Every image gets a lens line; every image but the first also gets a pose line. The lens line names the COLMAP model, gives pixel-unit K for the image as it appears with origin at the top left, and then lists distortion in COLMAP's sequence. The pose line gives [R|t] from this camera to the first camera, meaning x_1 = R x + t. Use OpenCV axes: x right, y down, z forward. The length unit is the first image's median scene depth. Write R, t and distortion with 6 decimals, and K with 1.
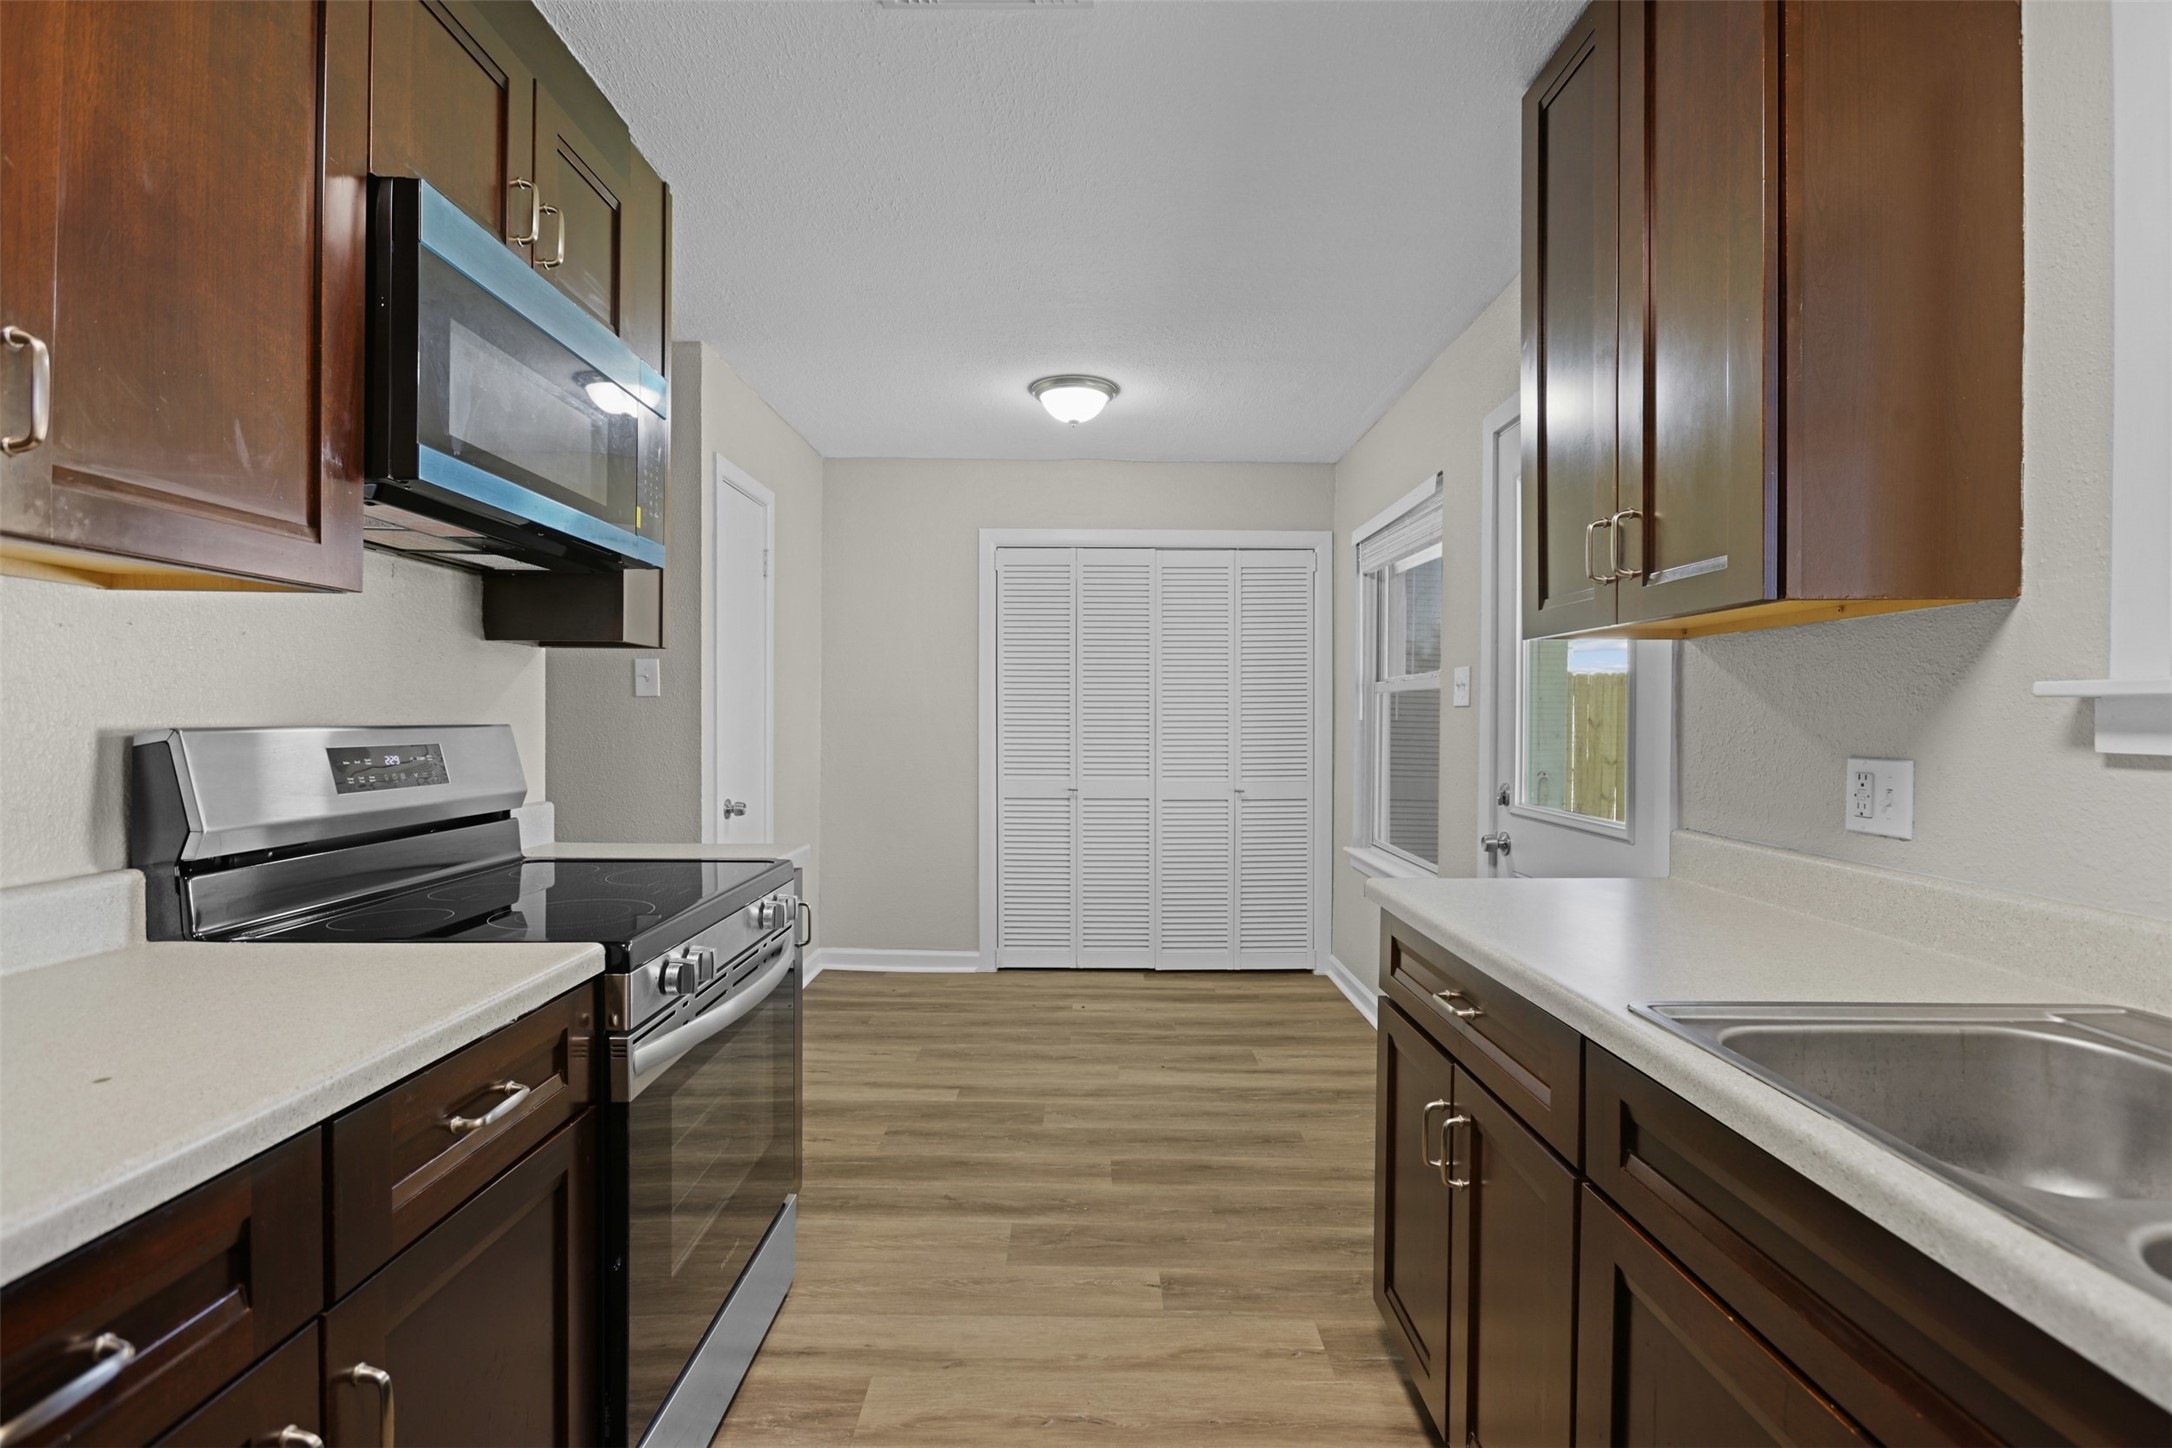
lens RADIAL K [[964.5, 0, 1085.6], [0, 964.5, 704.8], [0, 0, 1]] dist [-0.076446, 0.019186]
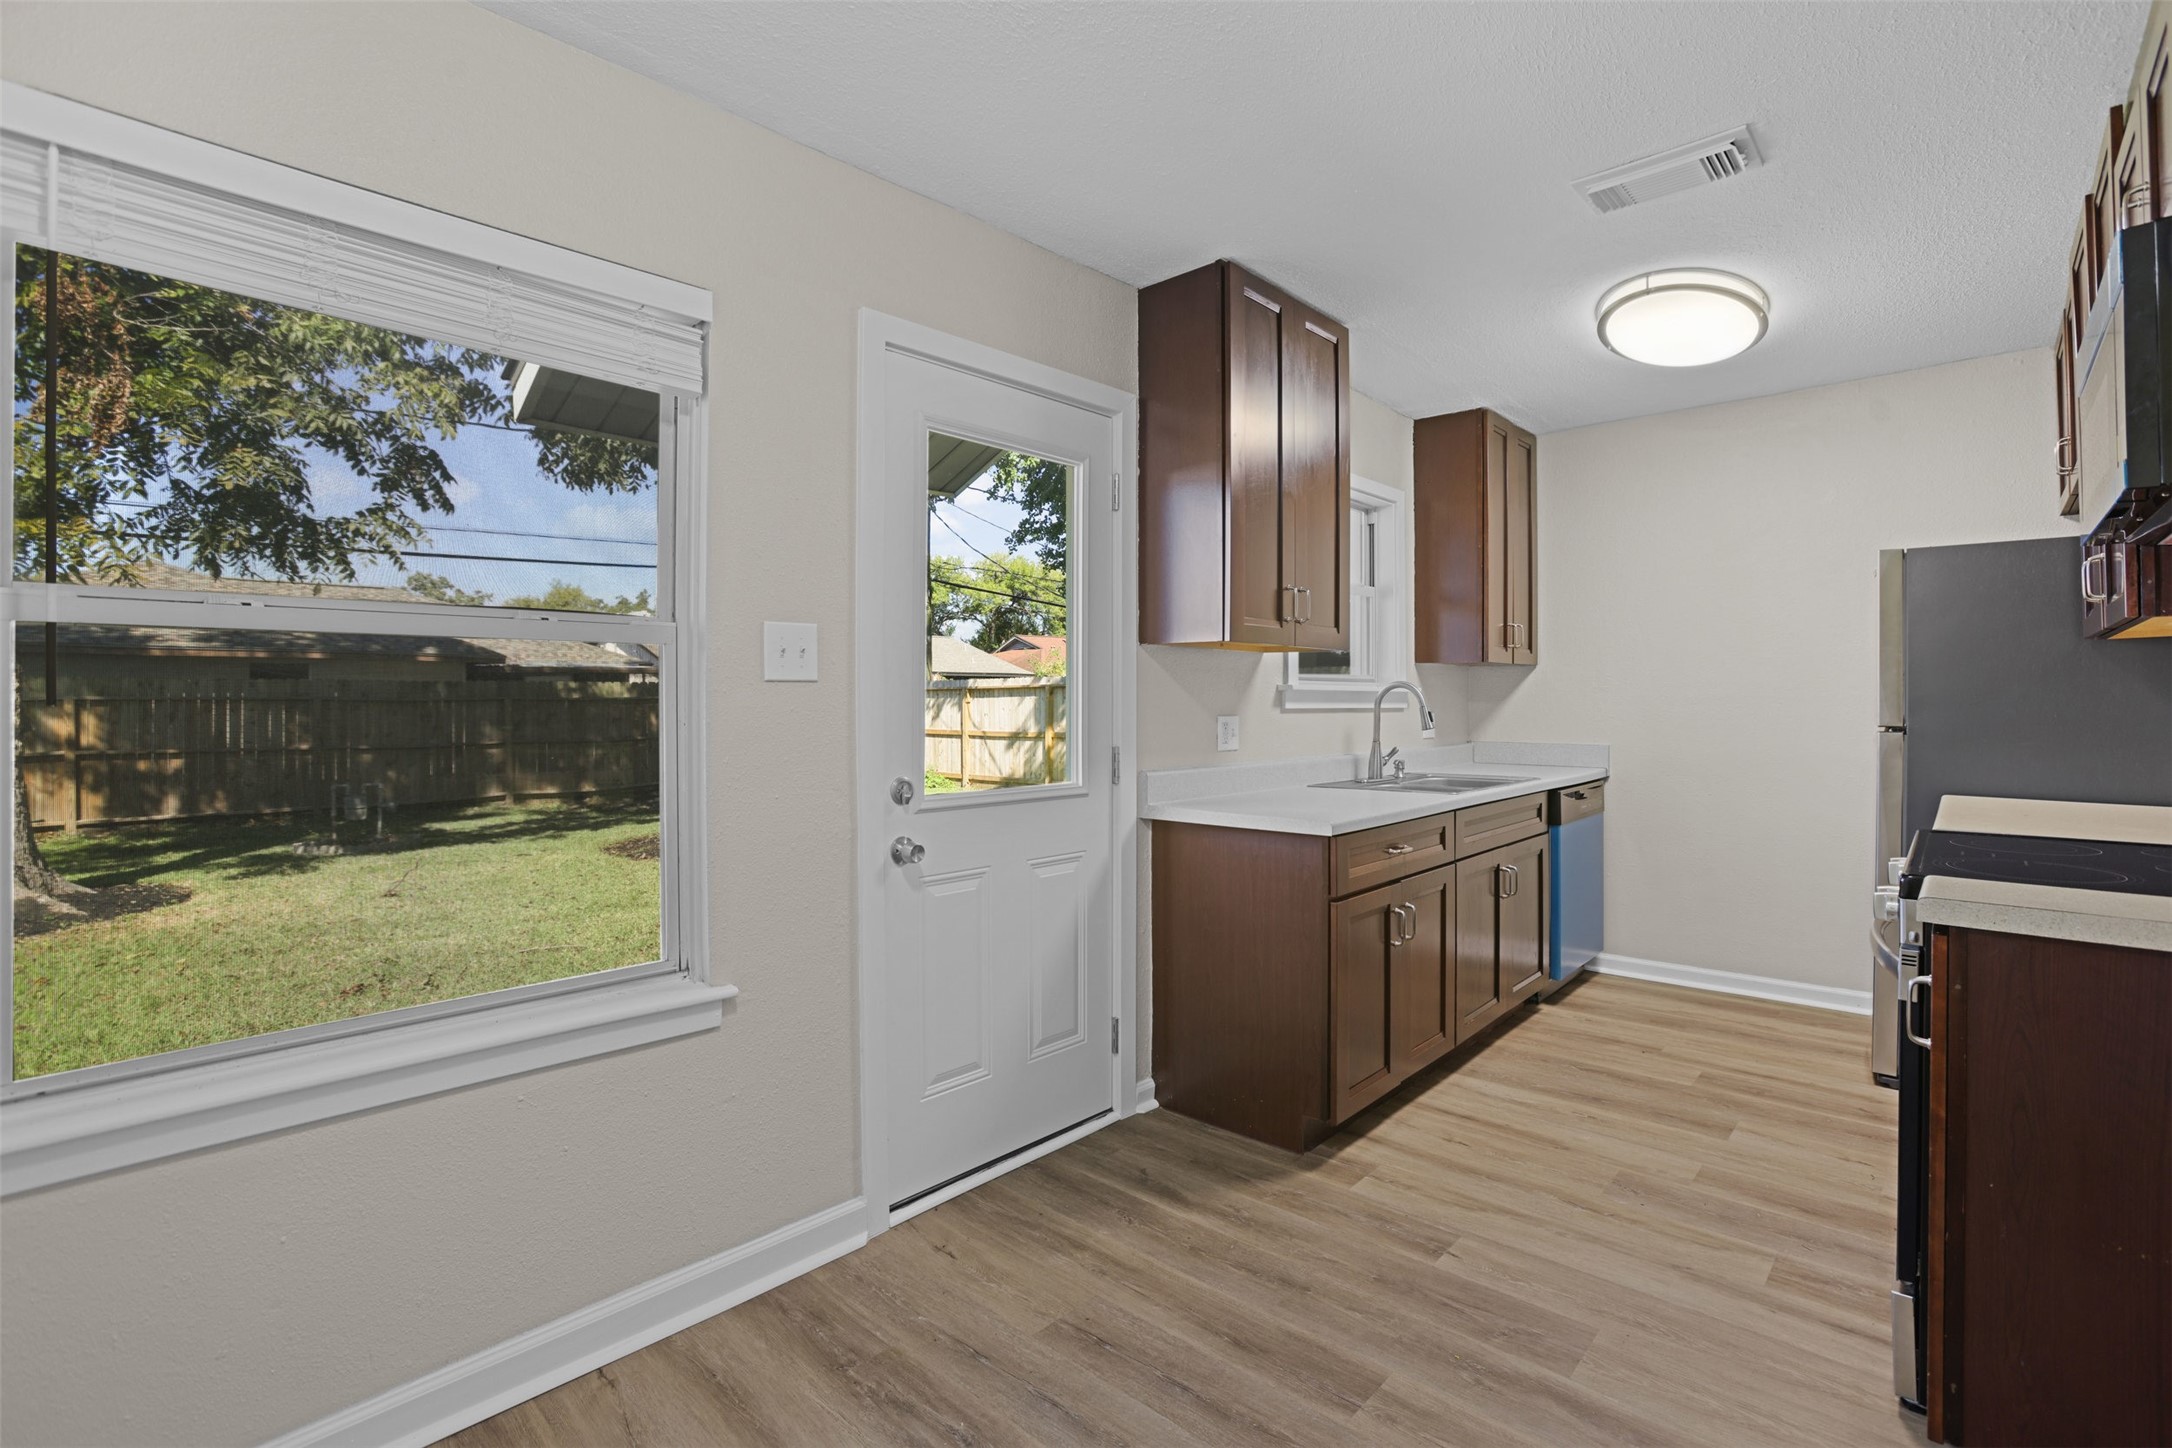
lens RADIAL K [[964.5, 0, 1085.6], [0, 964.5, 704.8], [0, 0, 1]] dist [-0.076446, 0.019186]
pose [[-0.722751, -0.000495, 0.691108, -0.374115], [-0.003372, 0.999990, -0.002810, 0.030253], [-0.691100, -0.004361, -0.722746, 2.221506]]
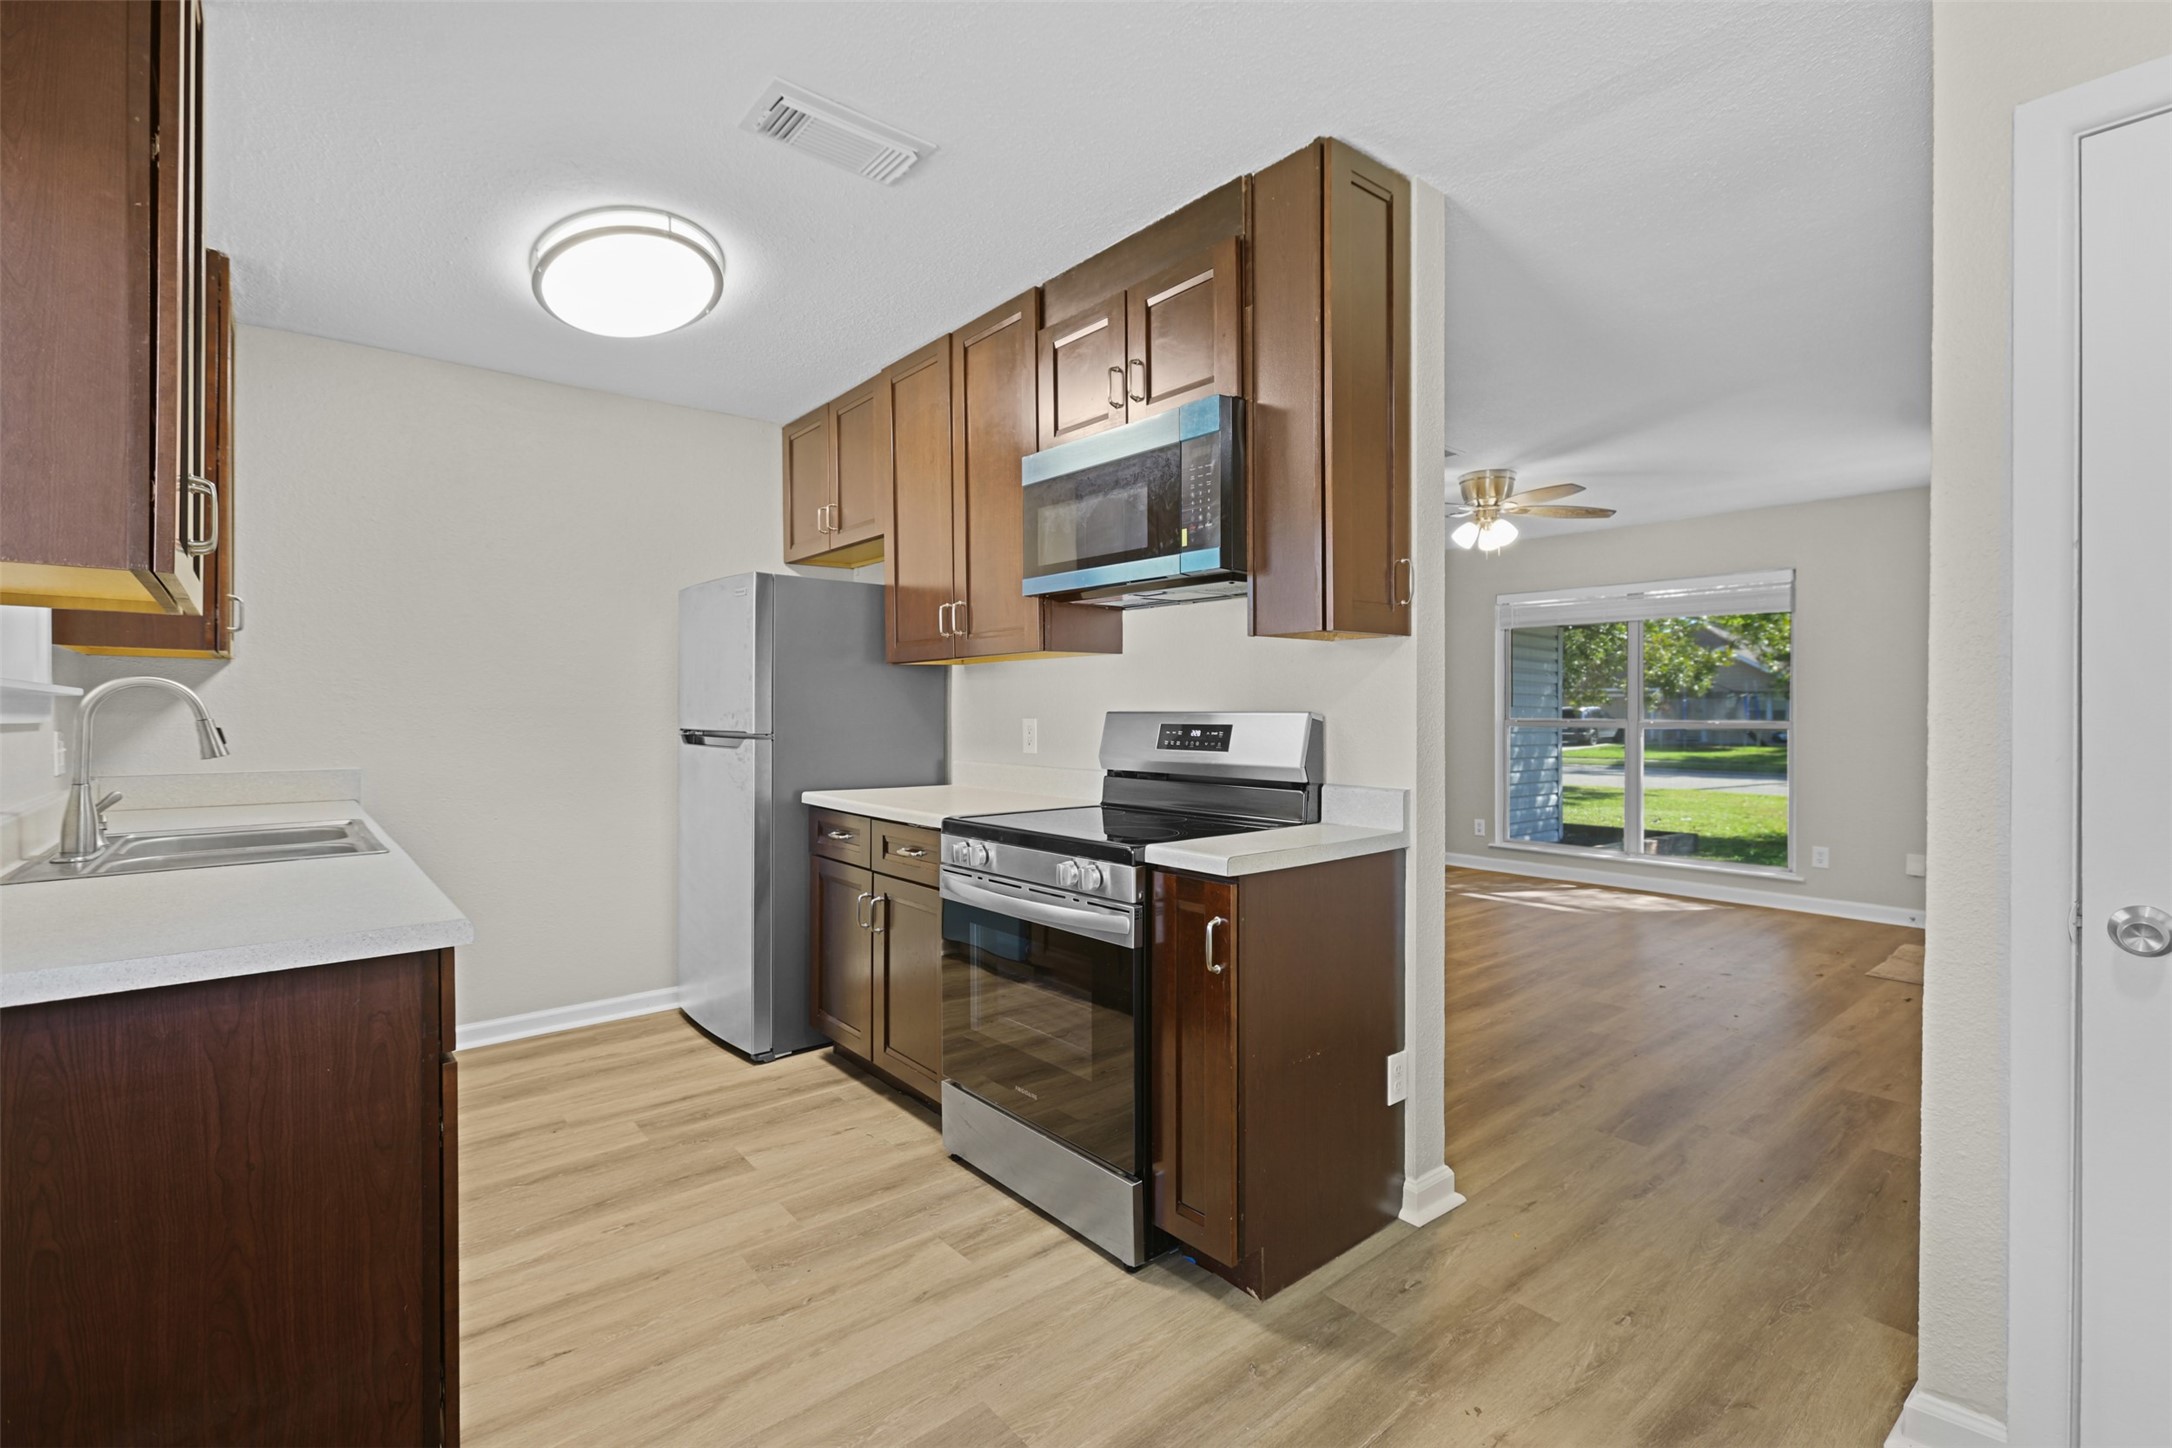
lens RADIAL K [[958.2, 0, 1086.0], [0, 958.2, 724.0], [0, 0, 1]] dist [0.001636, 0.000161]
pose [[-0.767291, 0.005938, -0.641272, 0.410639], [0.004745, 0.999982, 0.003582, 0.033631], [0.641282, -0.000294, -0.767305, 1.911569]]
